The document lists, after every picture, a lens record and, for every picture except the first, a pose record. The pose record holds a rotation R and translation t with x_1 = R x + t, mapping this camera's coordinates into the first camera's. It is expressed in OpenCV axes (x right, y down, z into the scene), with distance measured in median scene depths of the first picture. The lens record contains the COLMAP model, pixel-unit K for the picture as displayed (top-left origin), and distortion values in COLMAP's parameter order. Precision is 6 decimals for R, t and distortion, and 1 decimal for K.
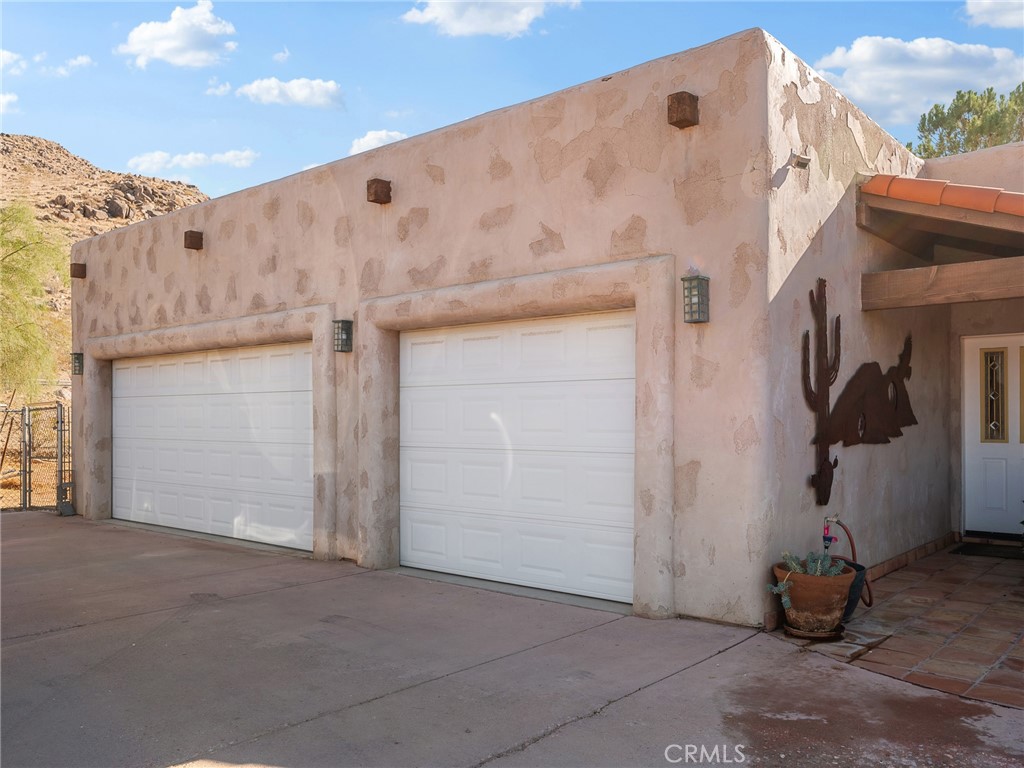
lens RADIAL K [[845.7, 0, 513.9], [0, 845.7, 415.0], [0, 0, 1]] dist [-0.001576, -0.002785]
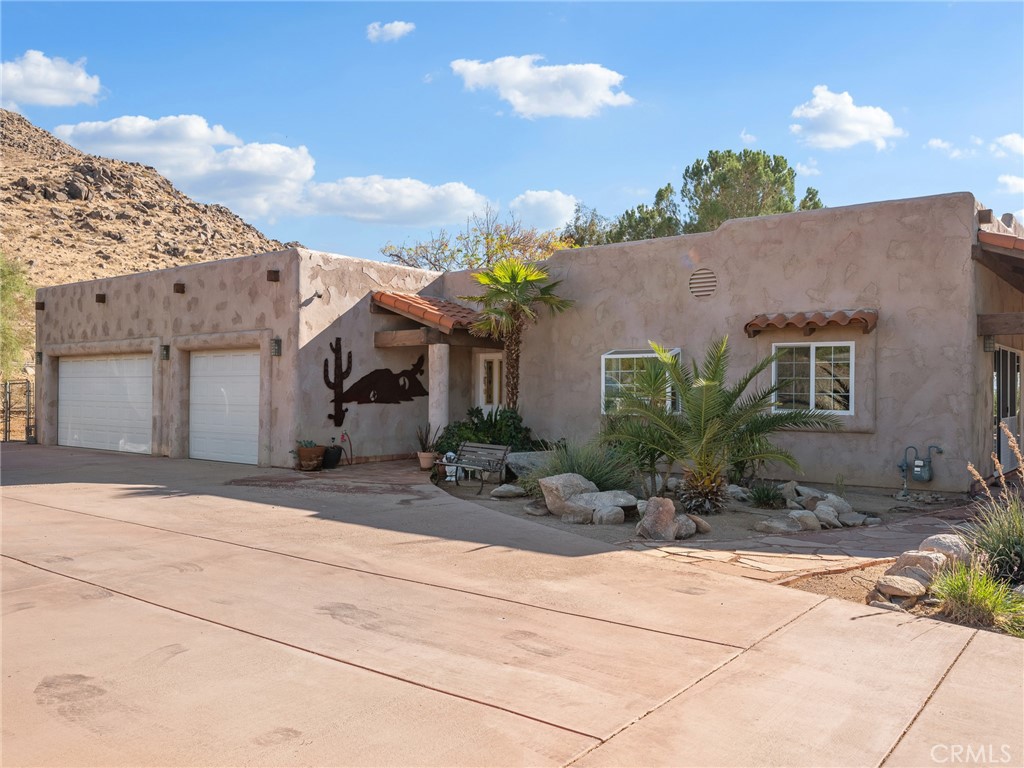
lens RADIAL K [[845.6, 0, 512.0], [0, 845.6, 384.0], [0, 0, 1]] dist [0.001068, -0.003027]
pose [[0.999293, 0.009682, 0.036338, 0.563149], [-0.009485, 0.999939, -0.005588, -0.008328], [-0.036390, 0.005240, 0.999324, -1.106268]]
